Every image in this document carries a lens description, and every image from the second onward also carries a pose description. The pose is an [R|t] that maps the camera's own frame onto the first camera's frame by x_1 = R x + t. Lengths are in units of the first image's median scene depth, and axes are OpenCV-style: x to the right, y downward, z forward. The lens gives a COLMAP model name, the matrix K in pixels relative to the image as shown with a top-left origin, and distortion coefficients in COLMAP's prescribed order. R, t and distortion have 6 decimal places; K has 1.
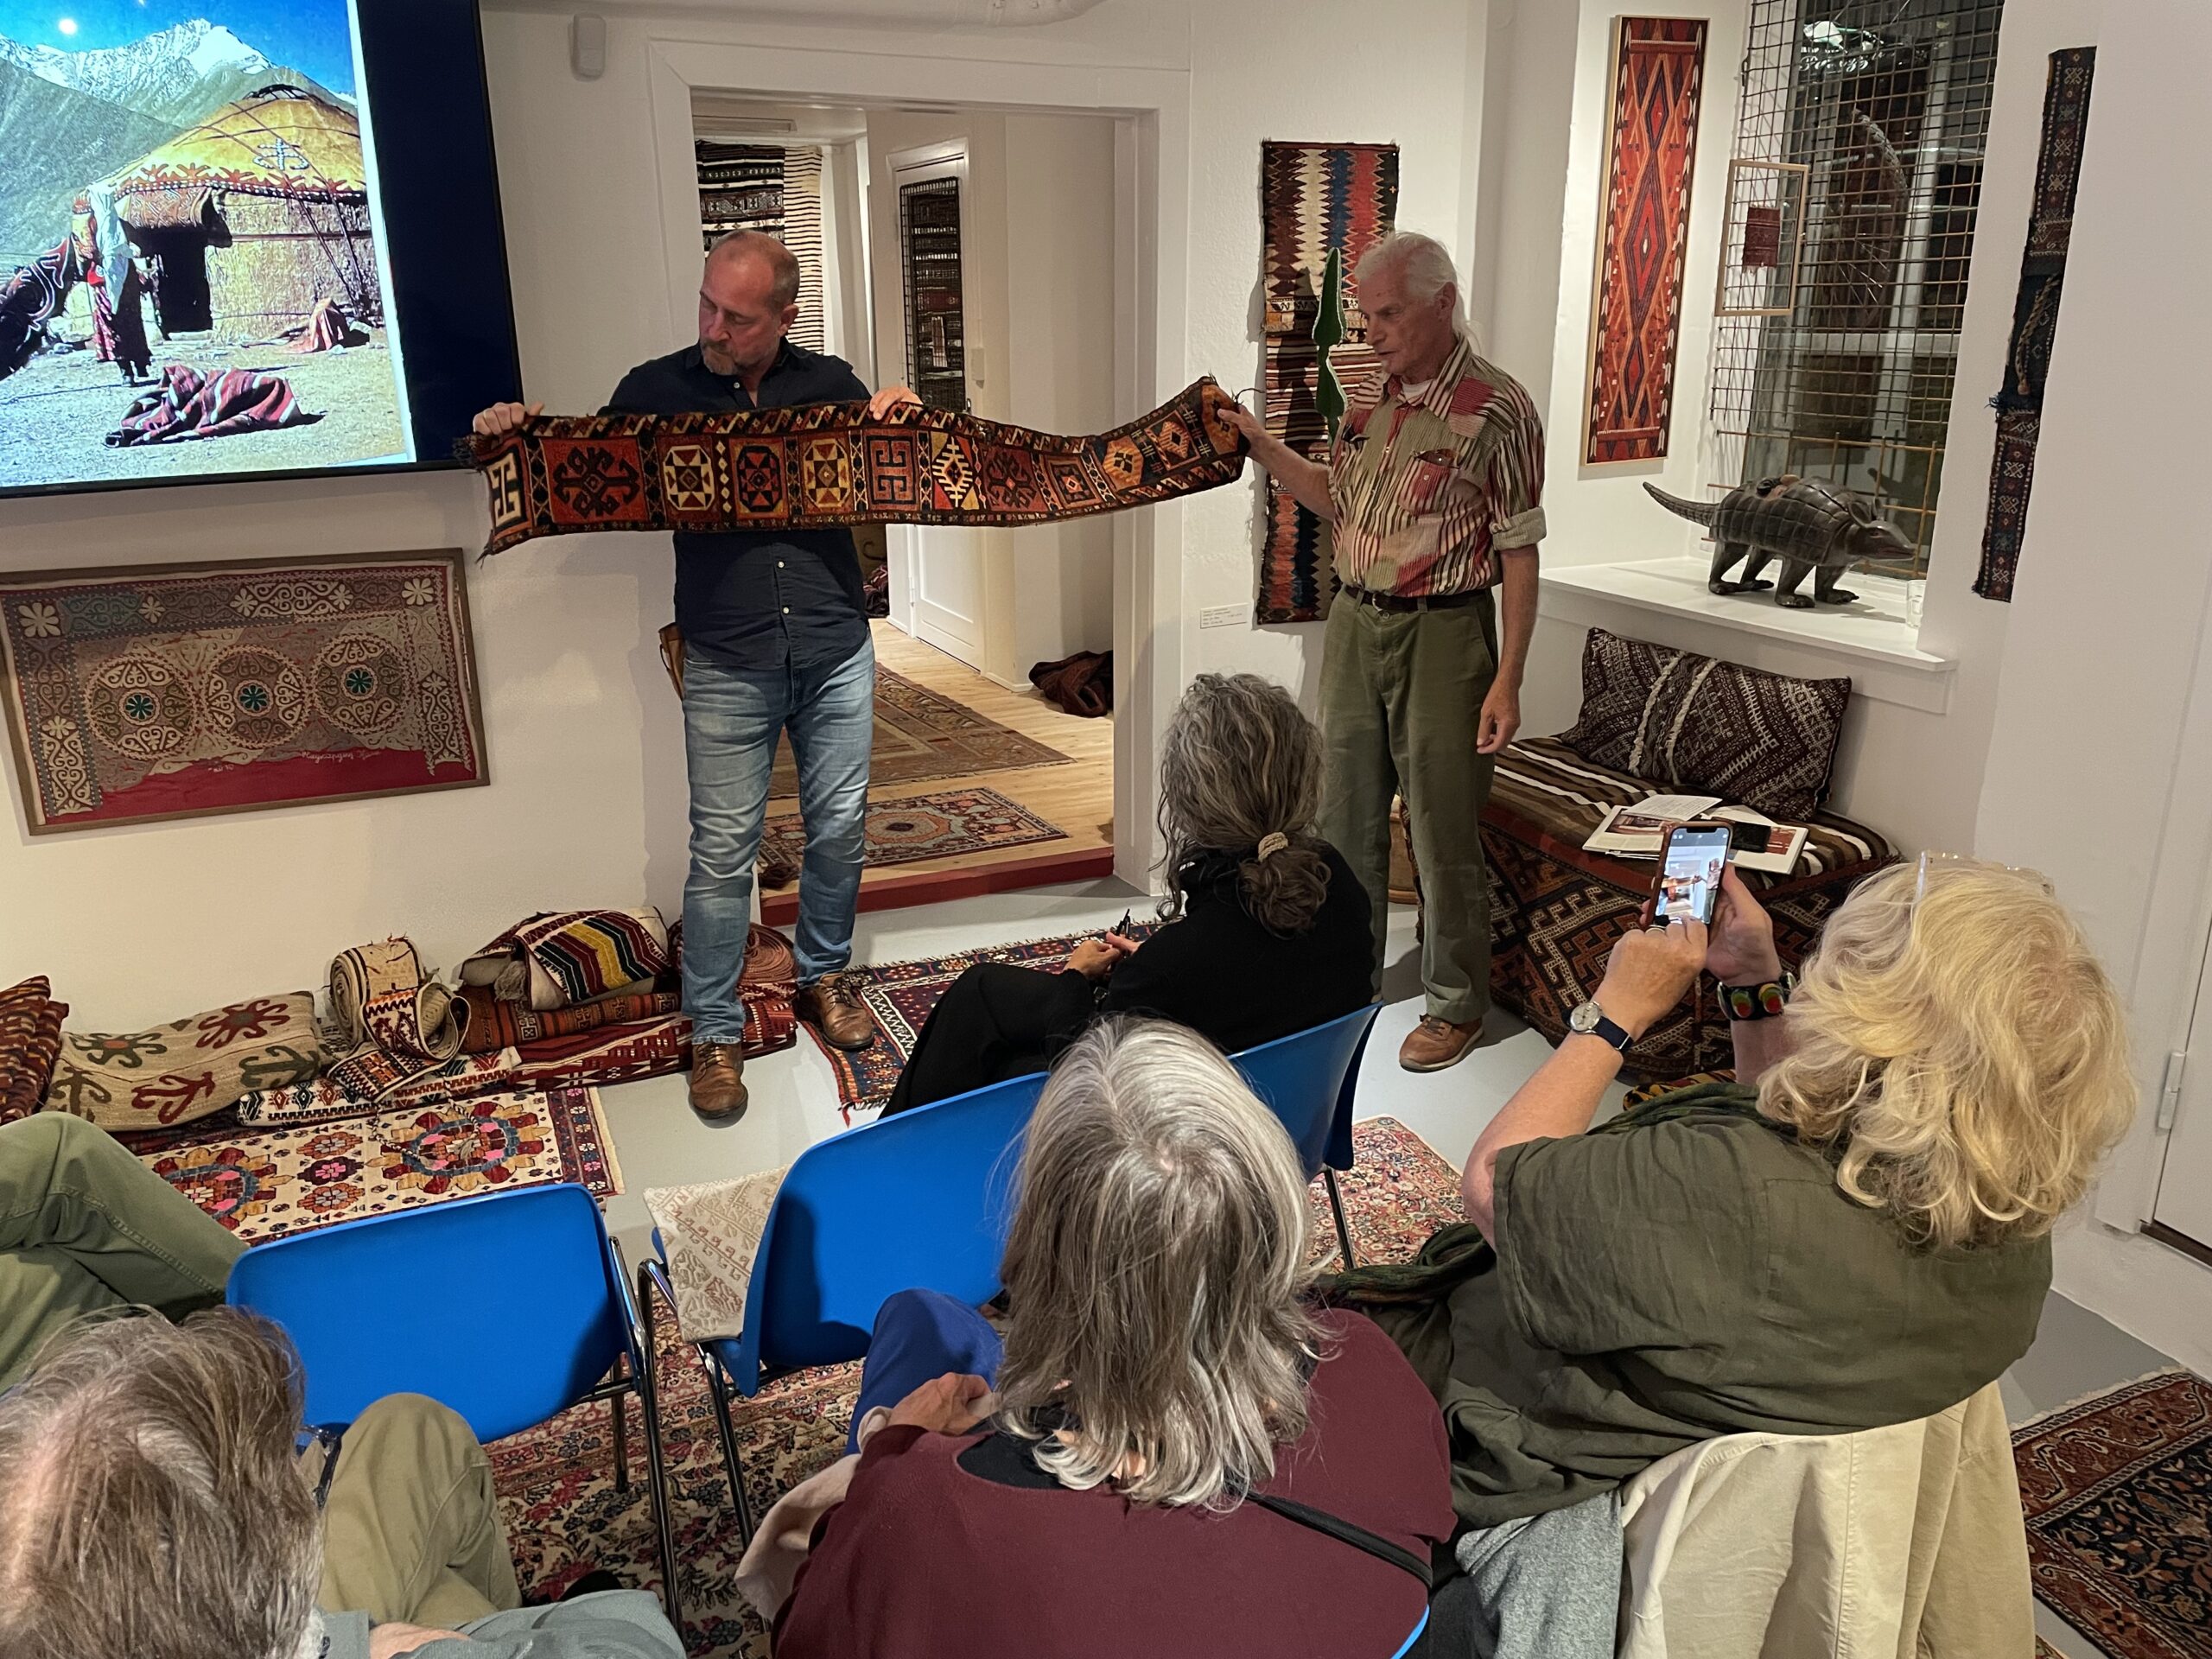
lens RADIAL K [[1661.0, 0, 1116.2], [0, 1661.0, 829.6], [0, 0, 1]] dist [0.064457, -0.092883]
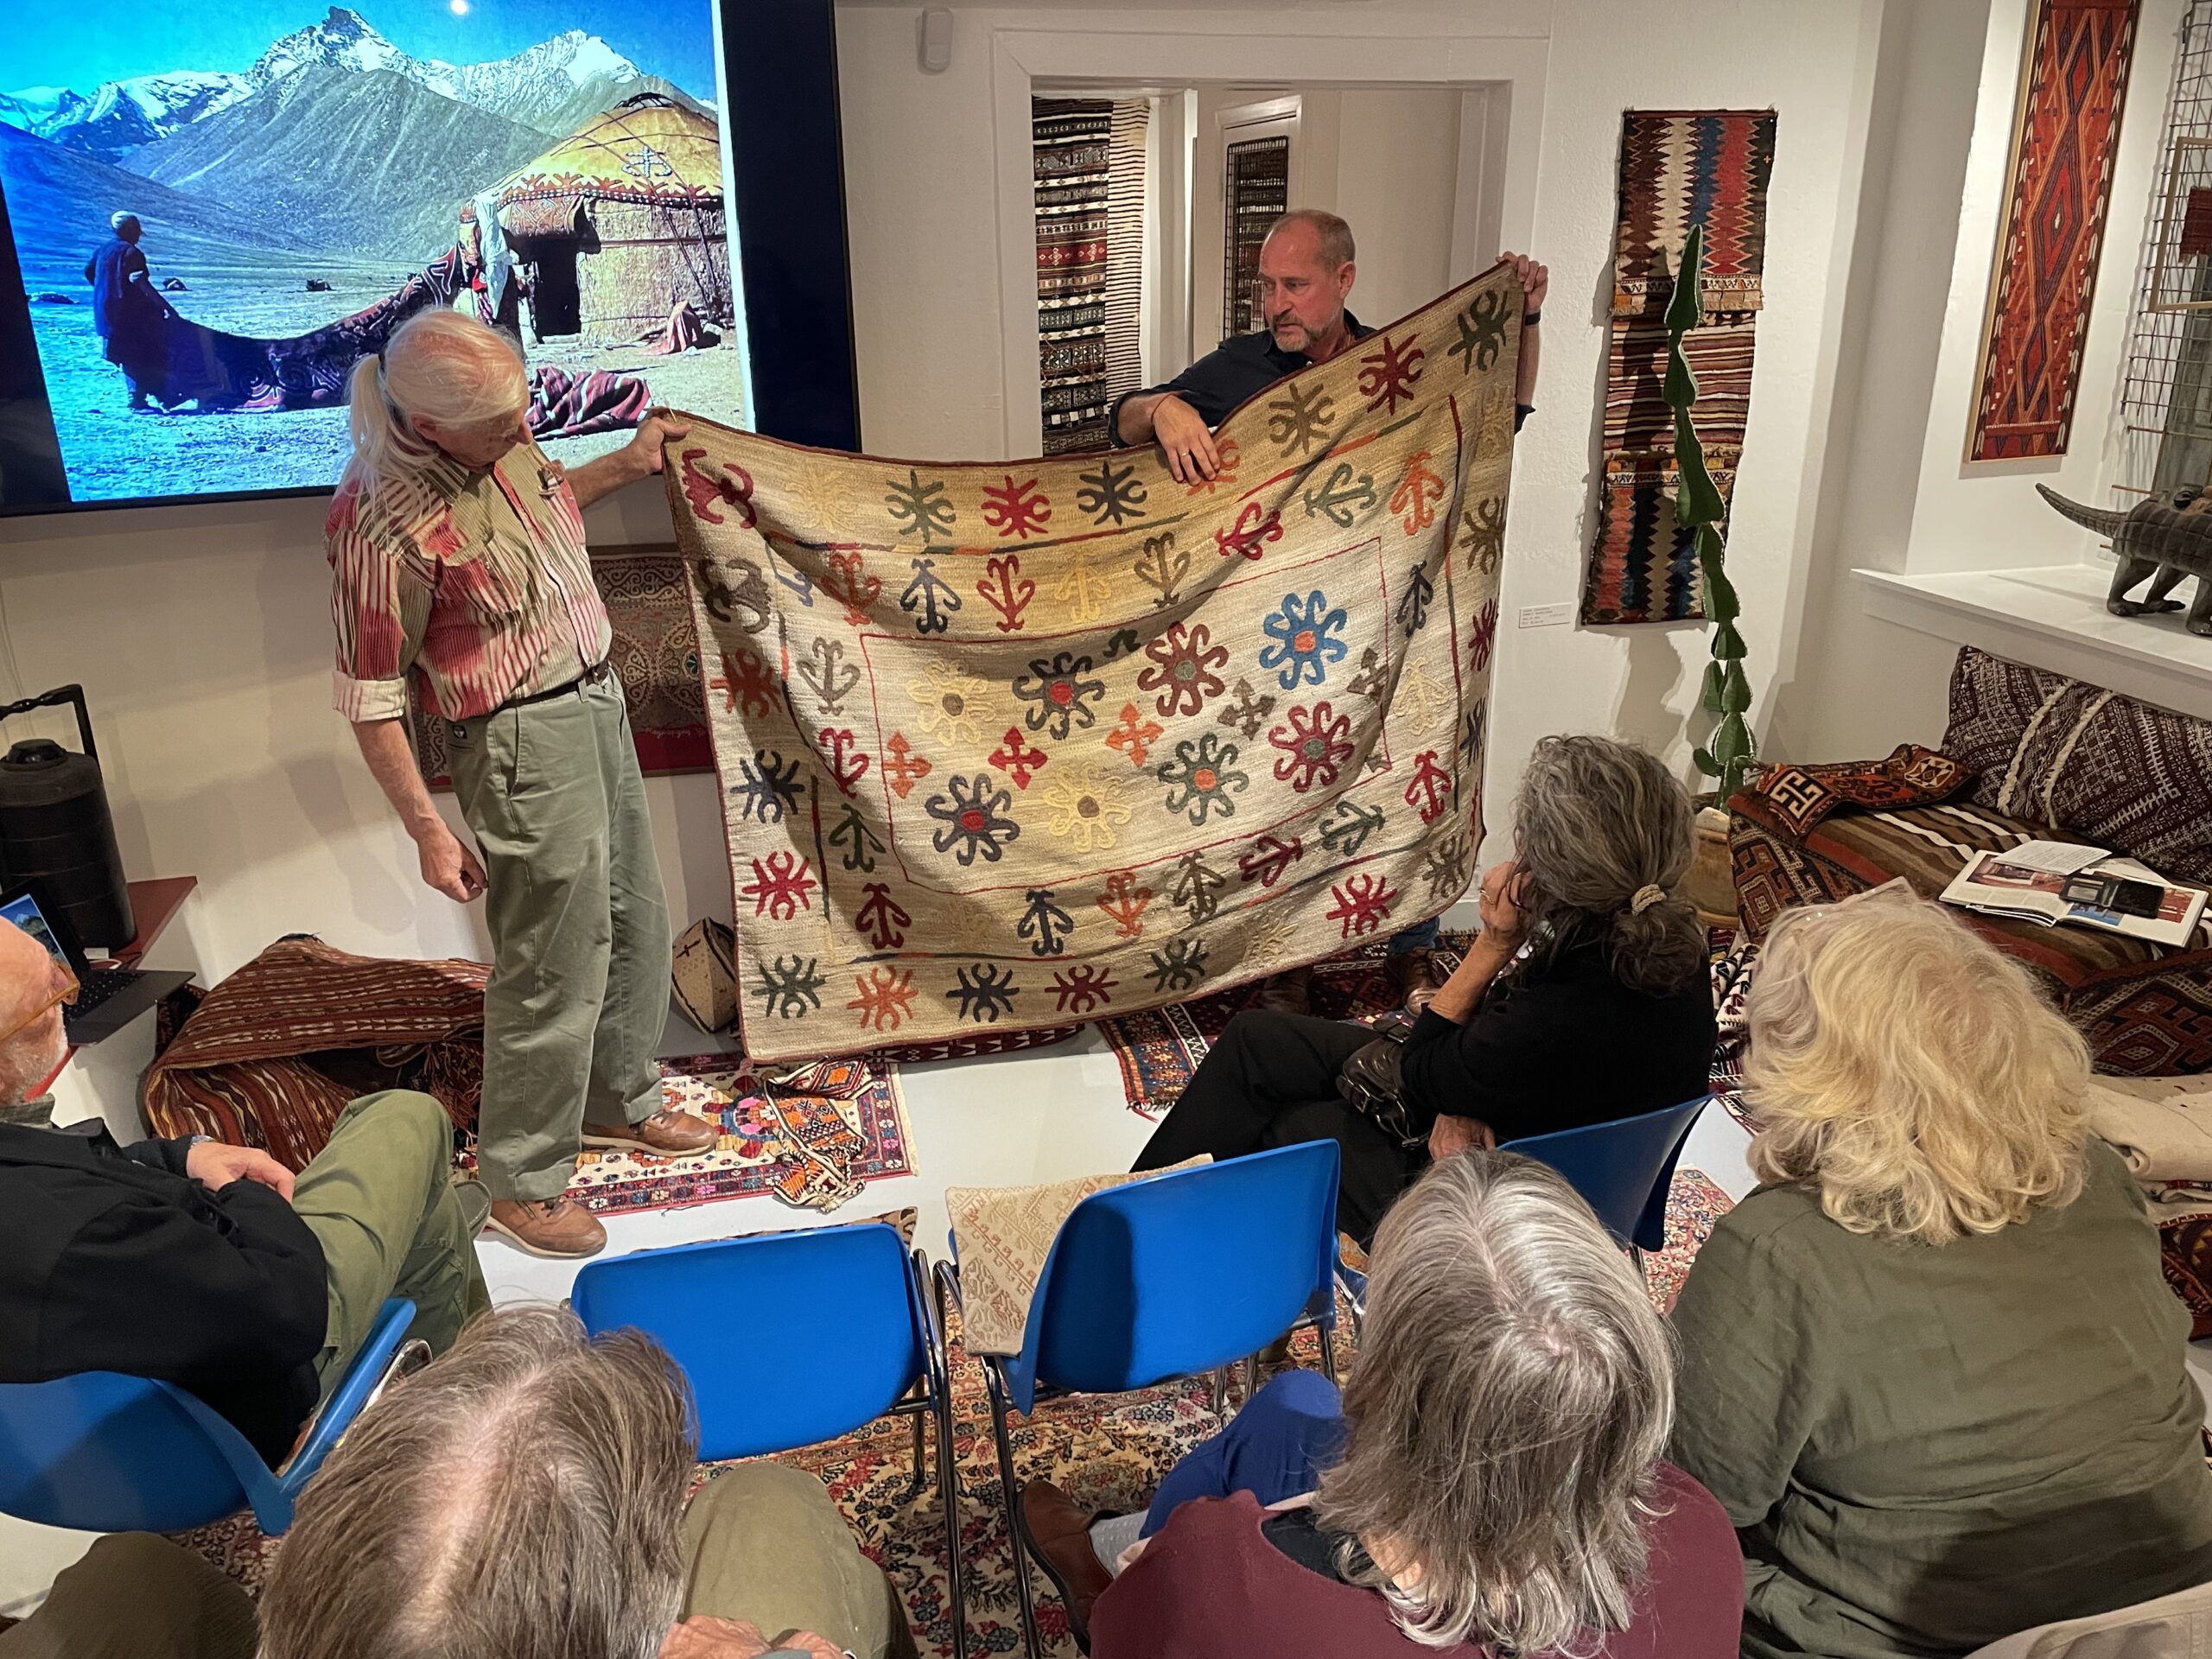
lens RADIAL K [[1661.0, 0, 1093.1], [0, 1661.0, 870.0], [0, 0, 1]] dist [0.064457, -0.092883]
pose [[0.981589, 0.059001, -0.181665, -0.009613], [-0.049814, 0.997258, 0.054727, -0.030248], [0.184396, -0.044670, 0.981836, 0.008989]]
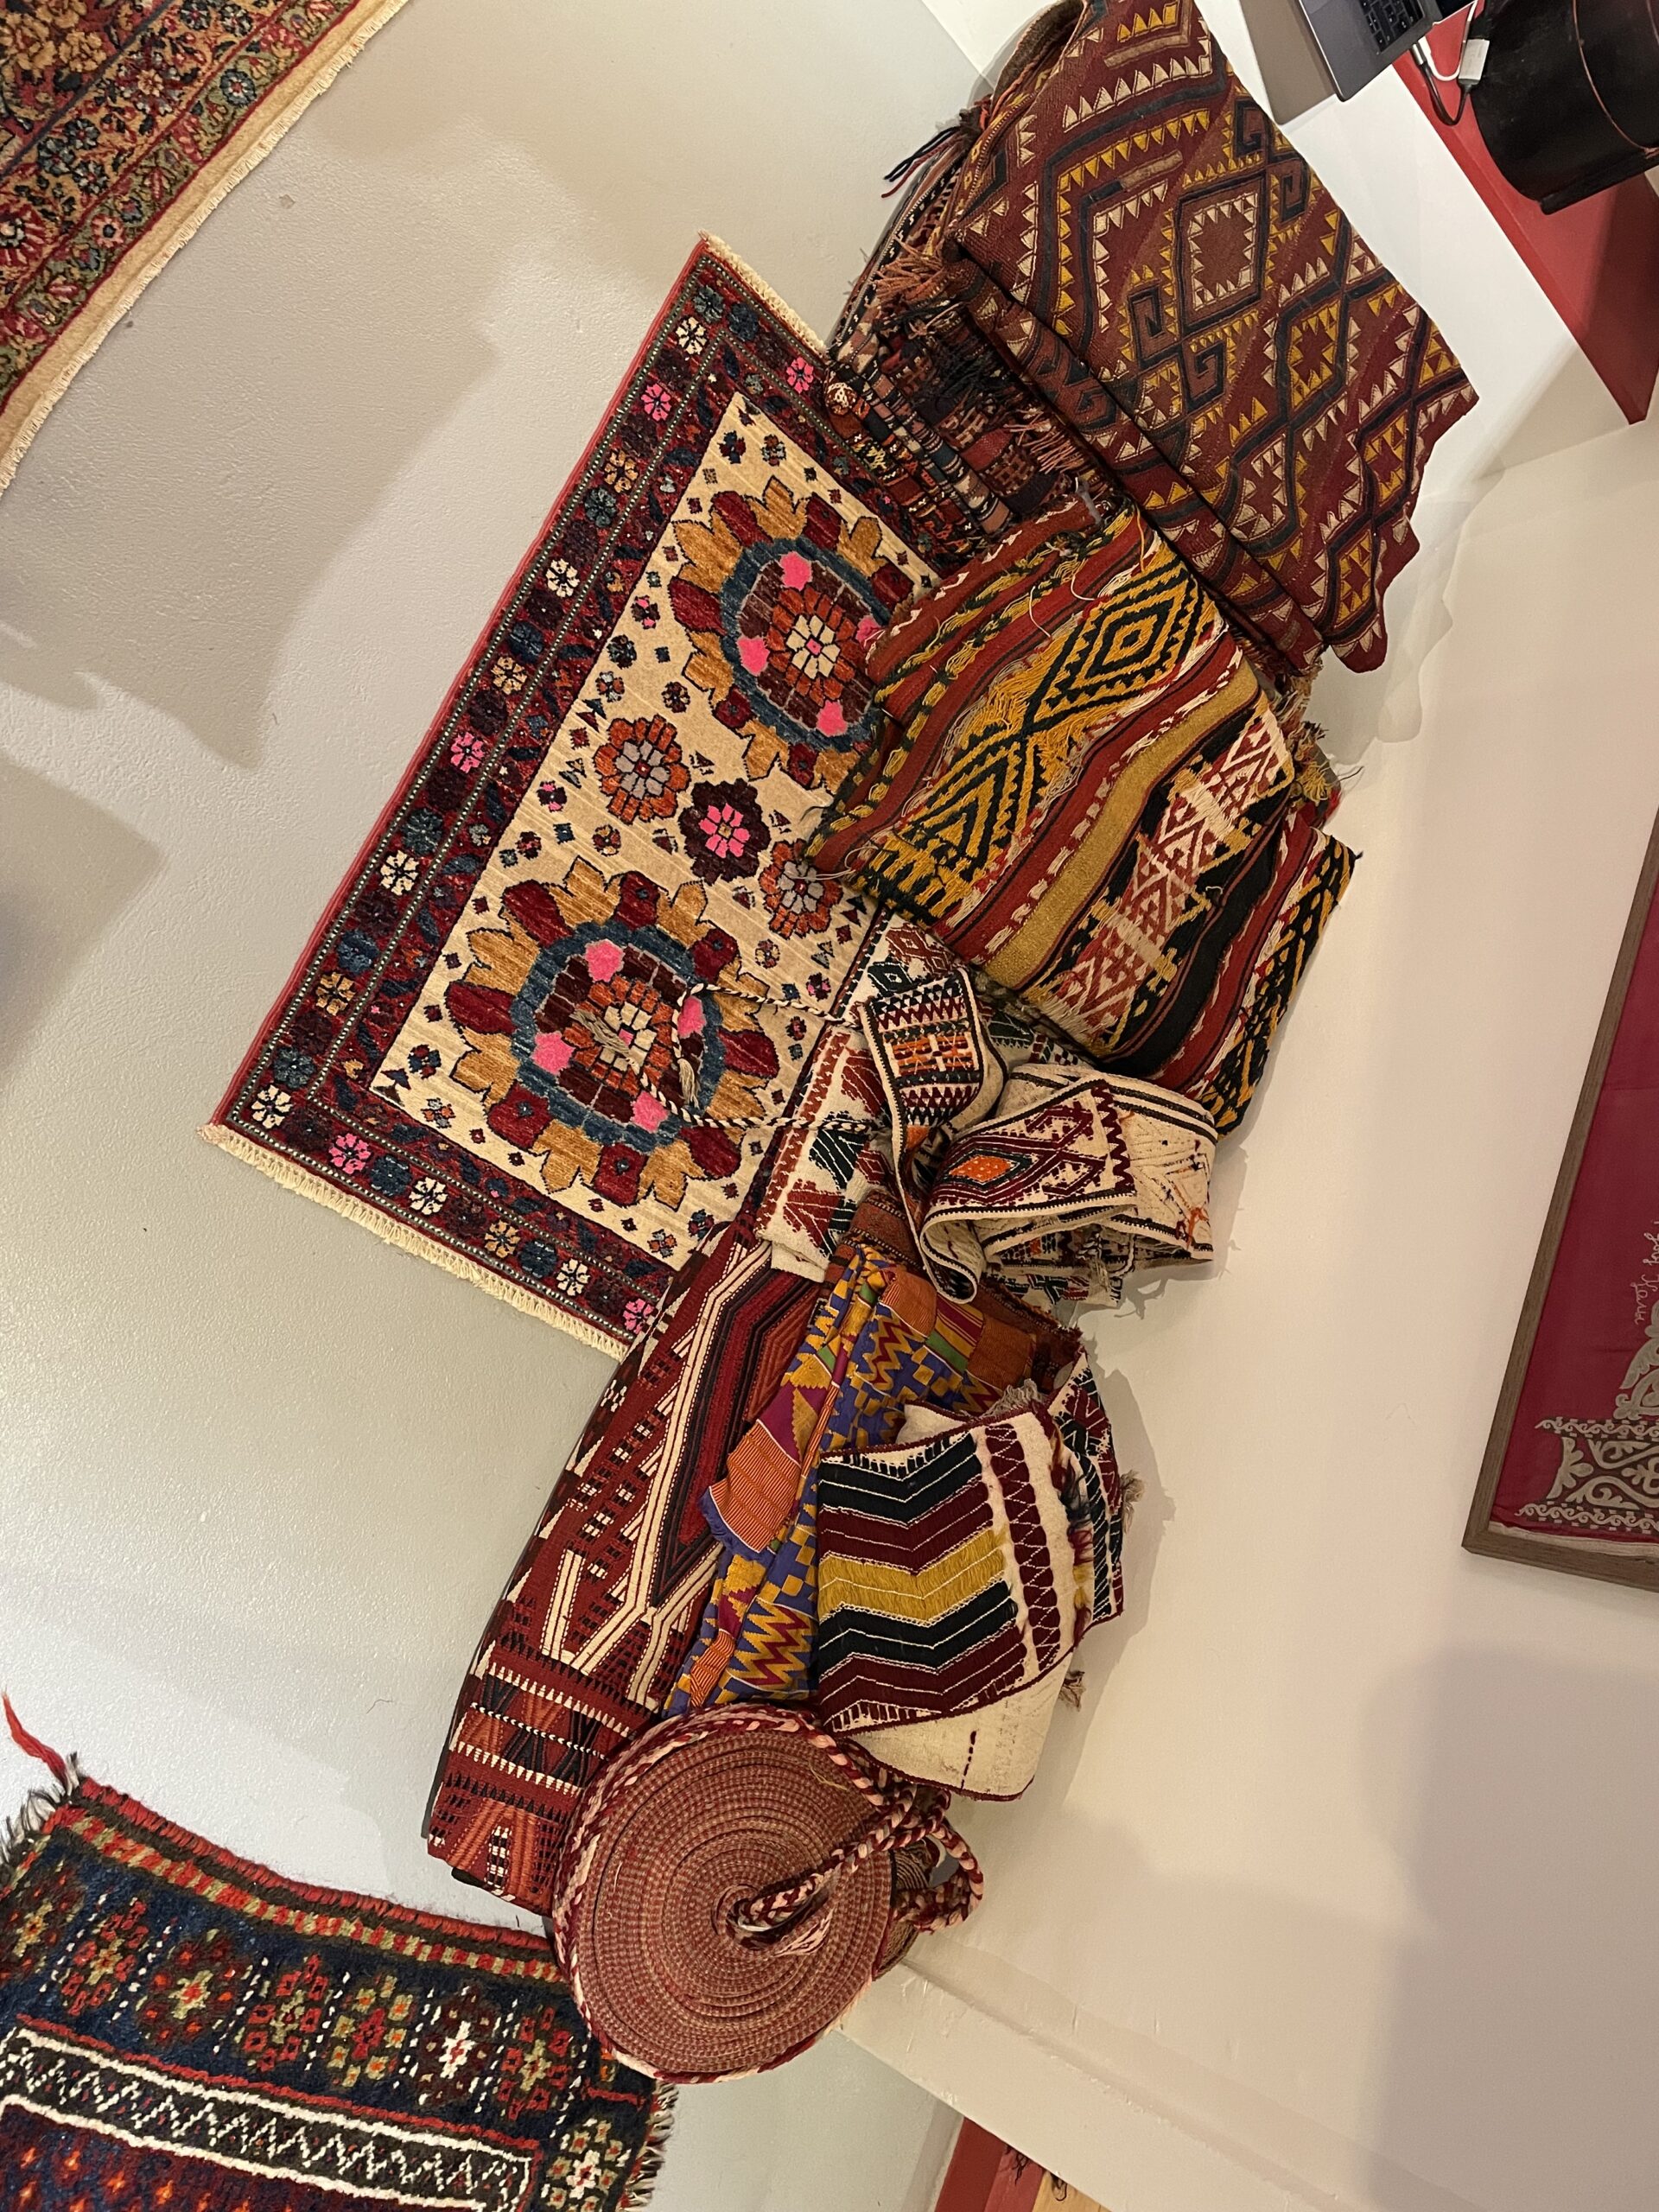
lens RADIAL K [[1661.0, 0, 785.9], [0, 1661.0, 1032.2], [0, 0, 1]] dist [0.064457, -0.092883]
pose [[-0.619494, 0.597611, -0.509008, -0.170323], [-0.736766, -0.218843, 0.639752, -0.141403], [0.270930, 0.771342, 0.575871, 0.708564]]
